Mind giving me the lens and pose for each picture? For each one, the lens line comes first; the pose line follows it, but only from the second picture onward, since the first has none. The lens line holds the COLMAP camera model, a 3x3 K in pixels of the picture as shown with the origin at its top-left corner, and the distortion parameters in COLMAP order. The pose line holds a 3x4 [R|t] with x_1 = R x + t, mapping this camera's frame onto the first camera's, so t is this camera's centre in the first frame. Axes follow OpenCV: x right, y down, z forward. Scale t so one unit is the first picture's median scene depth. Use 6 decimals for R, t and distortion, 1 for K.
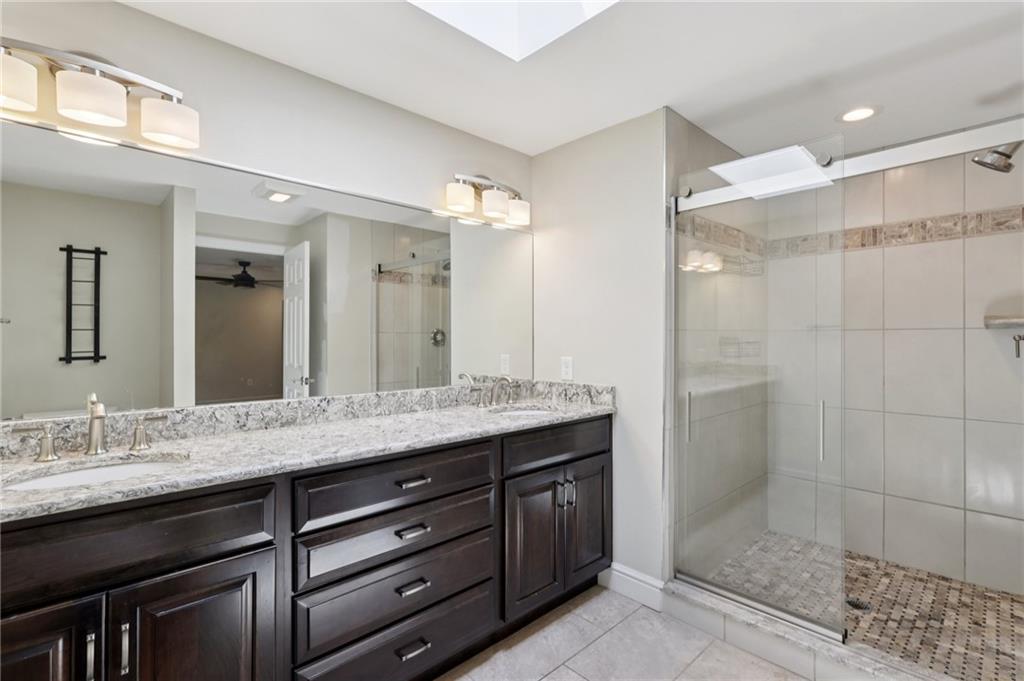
lens RADIAL K [[478.2, 0, 484.7], [0, 478.2, 336.3], [0, 0, 1]] dist [0.002082, 0.000379]
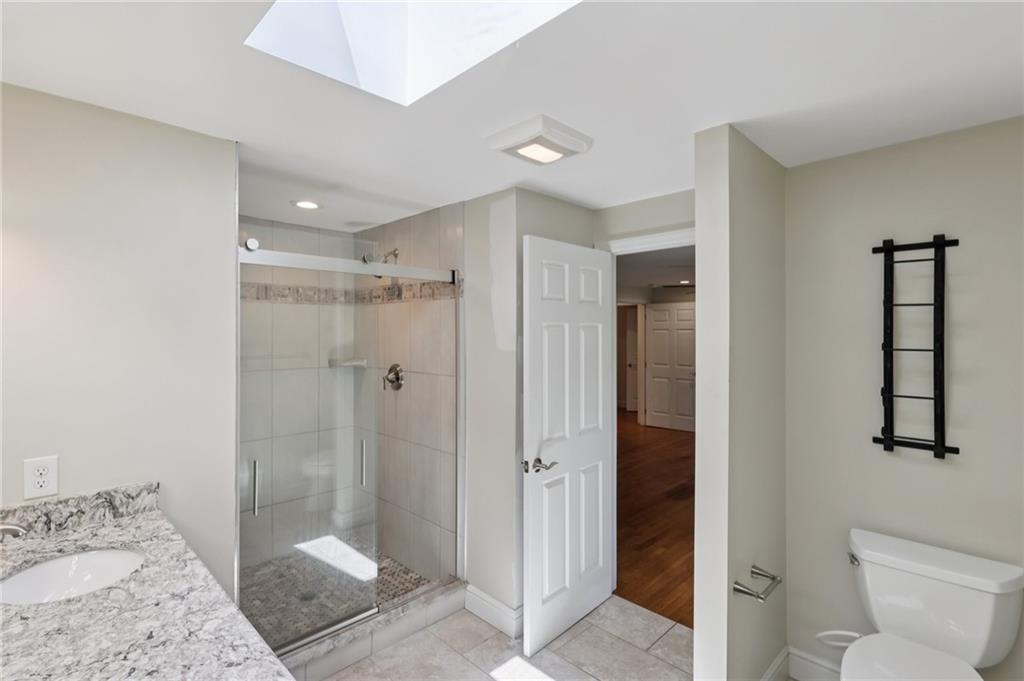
lens RADIAL K [[487.3, 0, 513.7], [0, 487.3, 336.8], [0, 0, 1]] dist [0.004481, 0.000882]
pose [[-0.052774, -0.000922, 0.998606, -0.489044], [-0.010423, 0.999946, 0.000372, -0.117193], [-0.998552, -0.010389, -0.052781, 0.502203]]
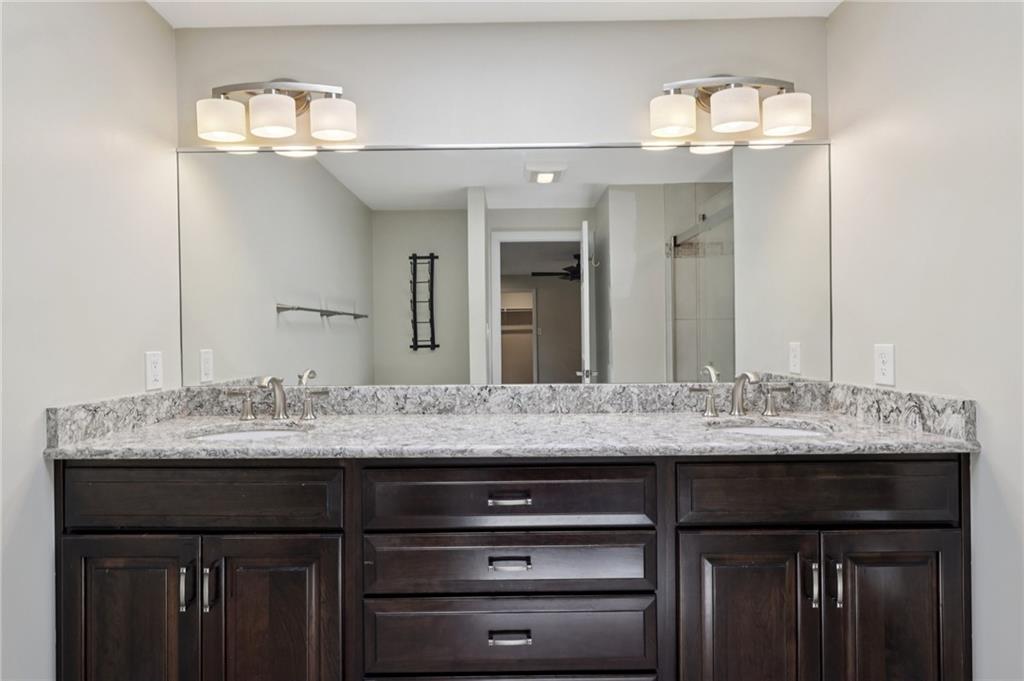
lens RADIAL K [[508.6, 0, 505.0], [0, 508.6, 340.8], [0, 0, 1]] dist [-0.003469, 0.000922]
pose [[0.743181, -0.001812, -0.669088, 0.261650], [0.012814, 0.999851, 0.011525, 0.028926], [0.668968, -0.017138, 0.743094, 0.271837]]
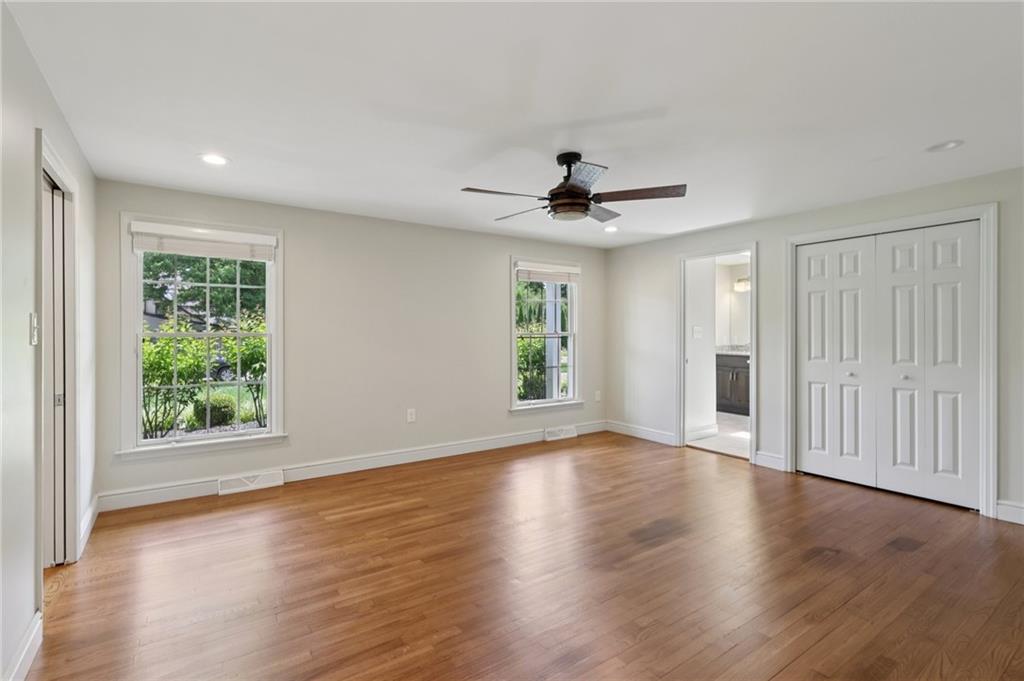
lens RADIAL K [[478.2, 0, 504.1], [0, 478.2, 340.6], [0, 0, 1]] dist [0.002082, 0.000379]
pose [[-0.136477, 0.021559, -0.990409, 2.512266], [0.009347, 0.999747, 0.020474, -0.002865], [0.990599, -0.006463, -0.136644, -0.461845]]
